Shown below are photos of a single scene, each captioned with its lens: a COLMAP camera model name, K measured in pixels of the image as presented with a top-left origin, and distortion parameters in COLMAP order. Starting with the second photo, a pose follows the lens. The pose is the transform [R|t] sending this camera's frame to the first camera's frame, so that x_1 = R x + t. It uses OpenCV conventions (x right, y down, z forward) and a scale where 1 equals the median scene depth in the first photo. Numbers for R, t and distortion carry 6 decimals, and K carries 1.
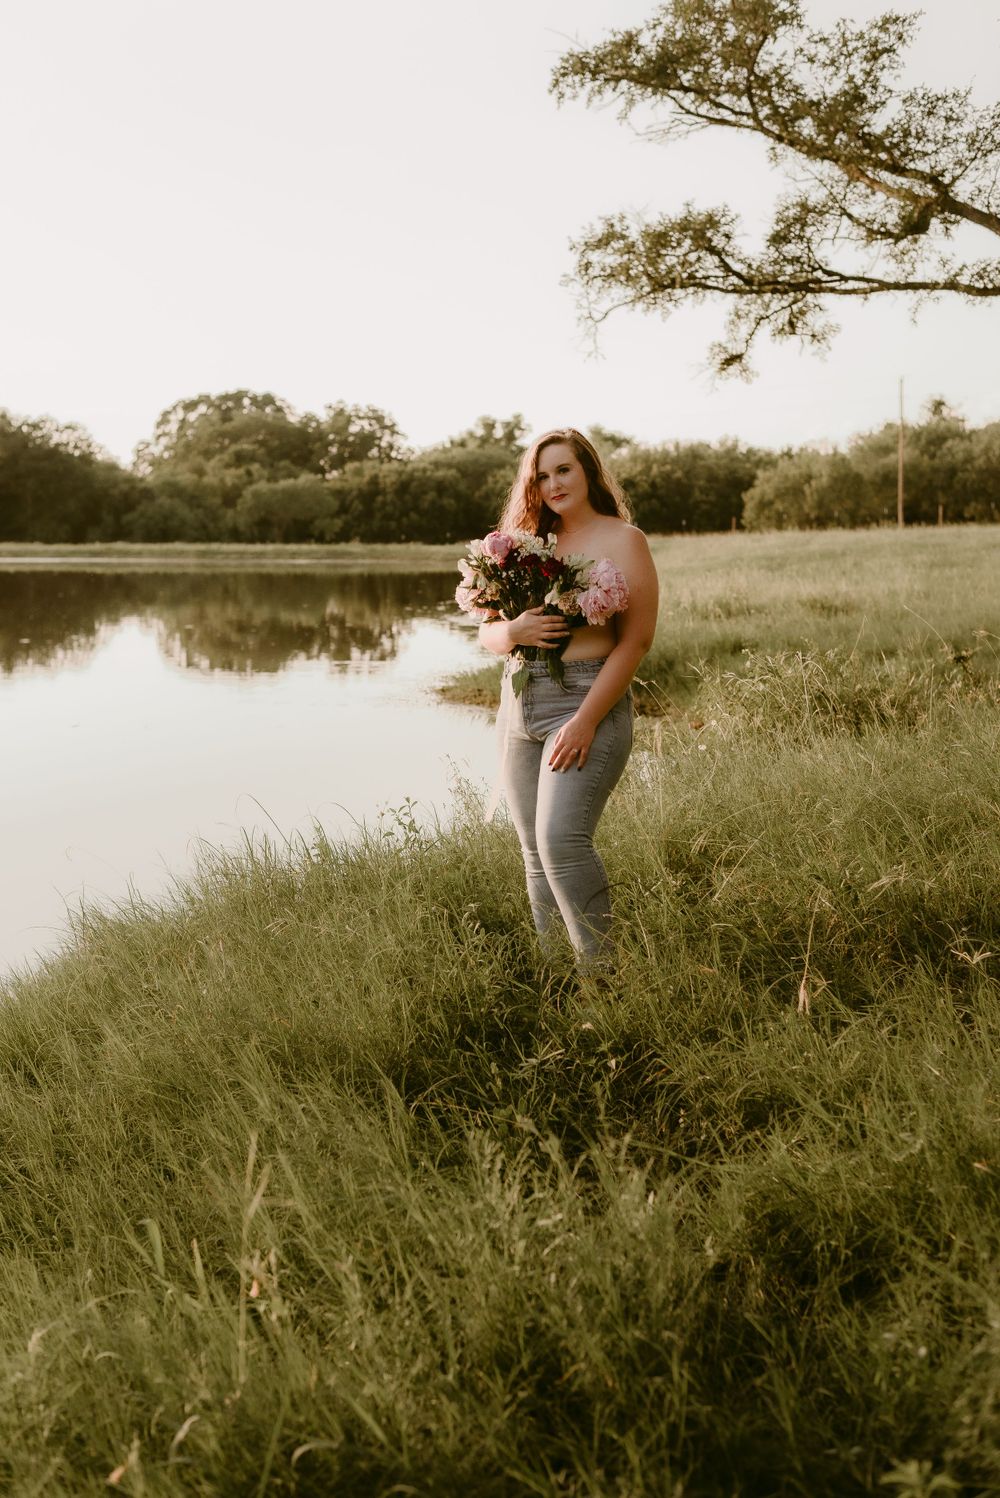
lens RADIAL K [[2172.8, 0, 492.5], [0, 2172.8, 729.1], [0, 0, 1]] dist [-0.005442, -0.027564]
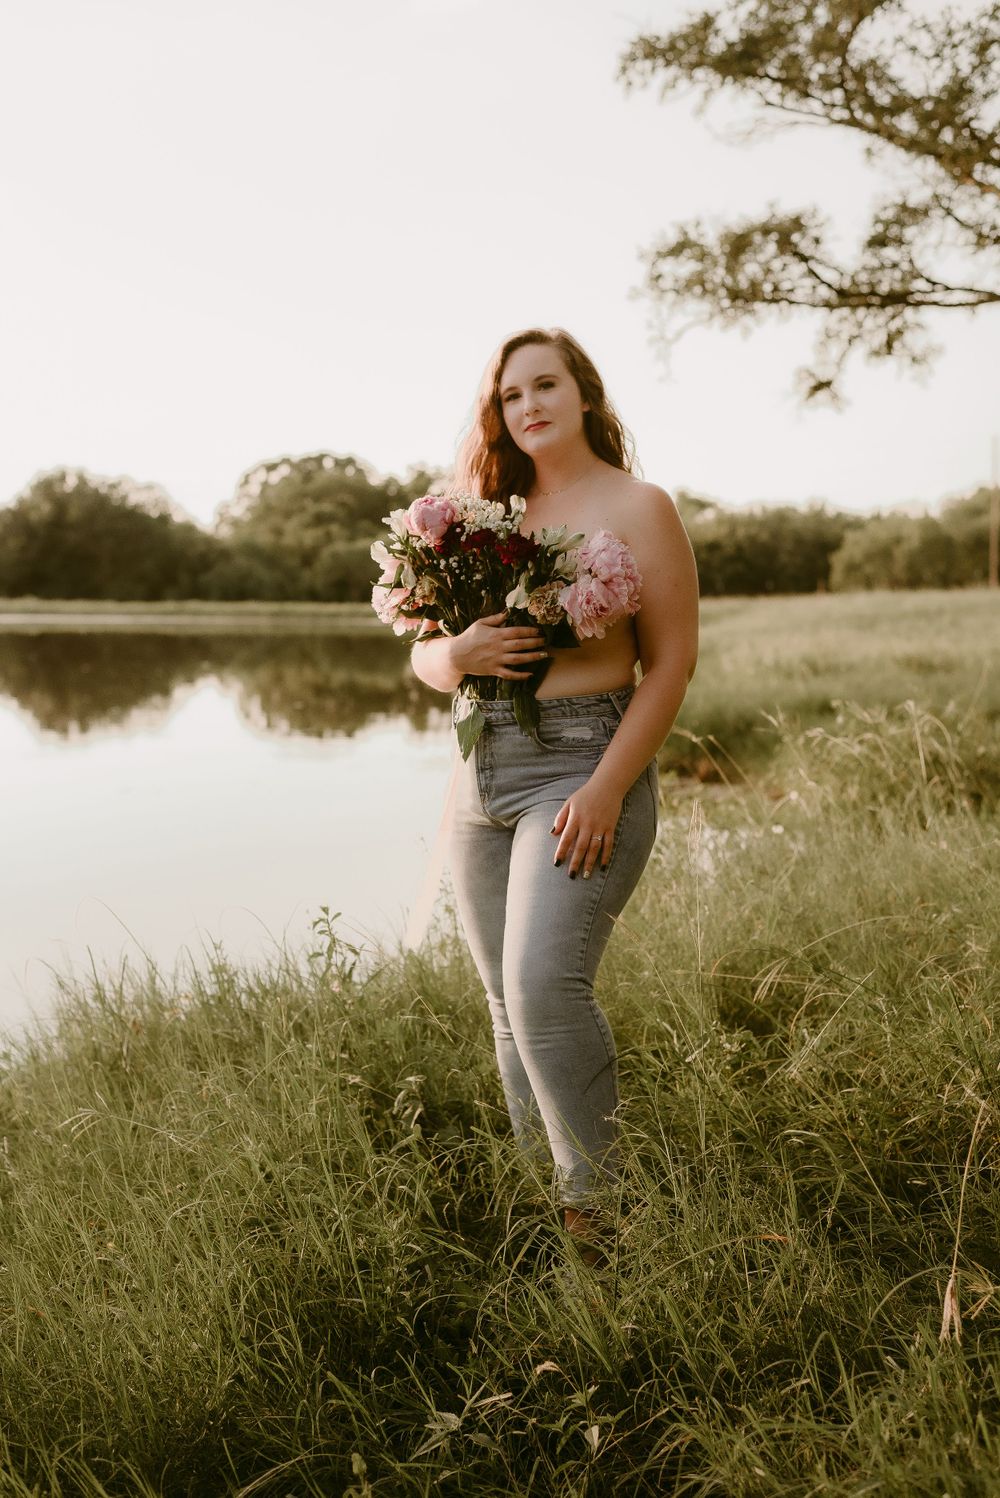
lens RADIAL K [[2160.3, 0, 500.0], [0, 2160.3, 749.0], [0, 0, 1]] dist [0.004154, 0.015918]
pose [[0.999301, 0.007655, -0.036604, 0.012679], [-0.008426, 0.999745, -0.020952, -0.001054], [0.036435, 0.021246, 0.999110, 0.116171]]
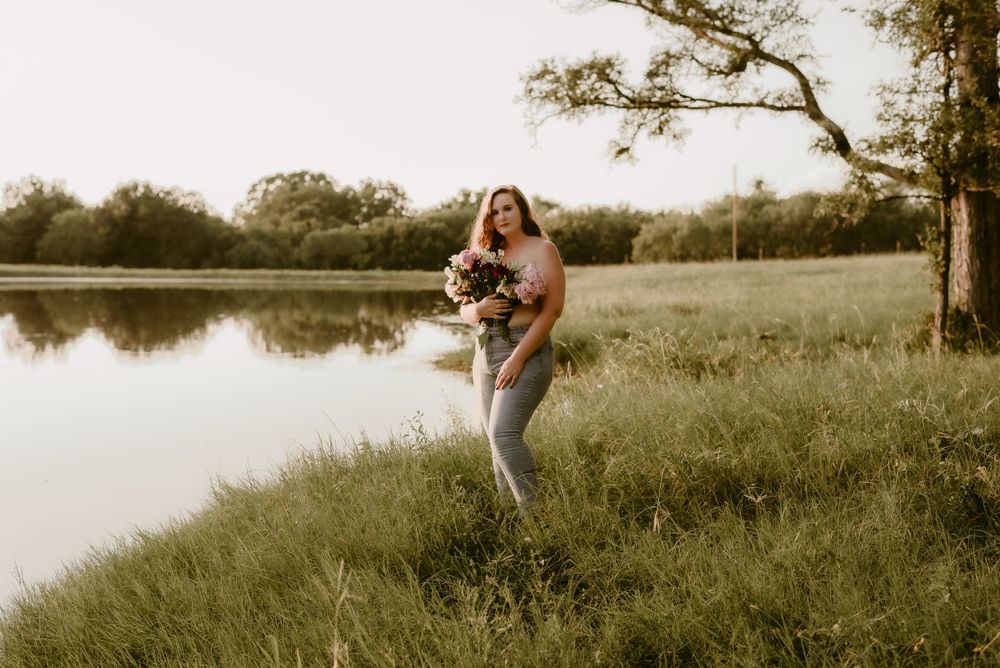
lens RADIAL K [[1437.2, 0, 500.0], [0, 1437.2, 334.0], [0, 0, 1]] dist [-0.018221, -0.033892]
pose [[0.999744, 0.004177, 0.022239, -0.000654], [-0.003228, 0.999090, -0.042540, 0.006490], [-0.022397, 0.042457, 0.998847, -0.027757]]
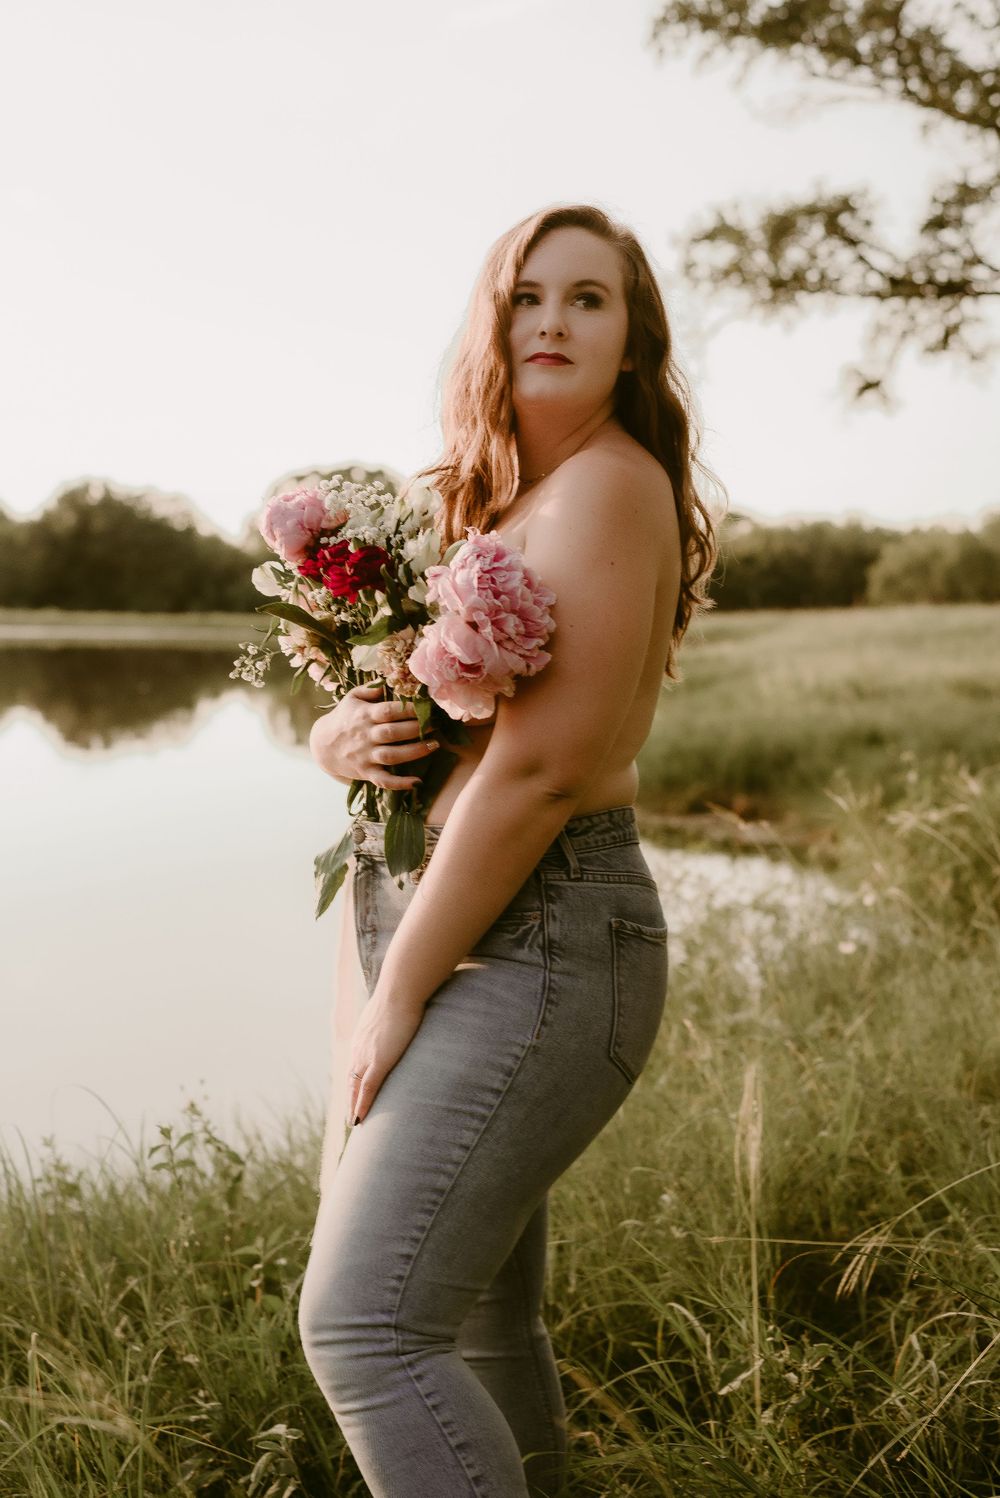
lens RADIAL K [[2160.3, 0, 500.0], [0, 2160.3, 749.0], [0, 0, 1]] dist [0.004154, 0.015918]
pose [[0.998591, 0.011234, -0.051859, 0.015749], [-0.012637, 0.999561, -0.026801, -0.010137], [0.051535, 0.027418, 0.998295, 0.193671]]
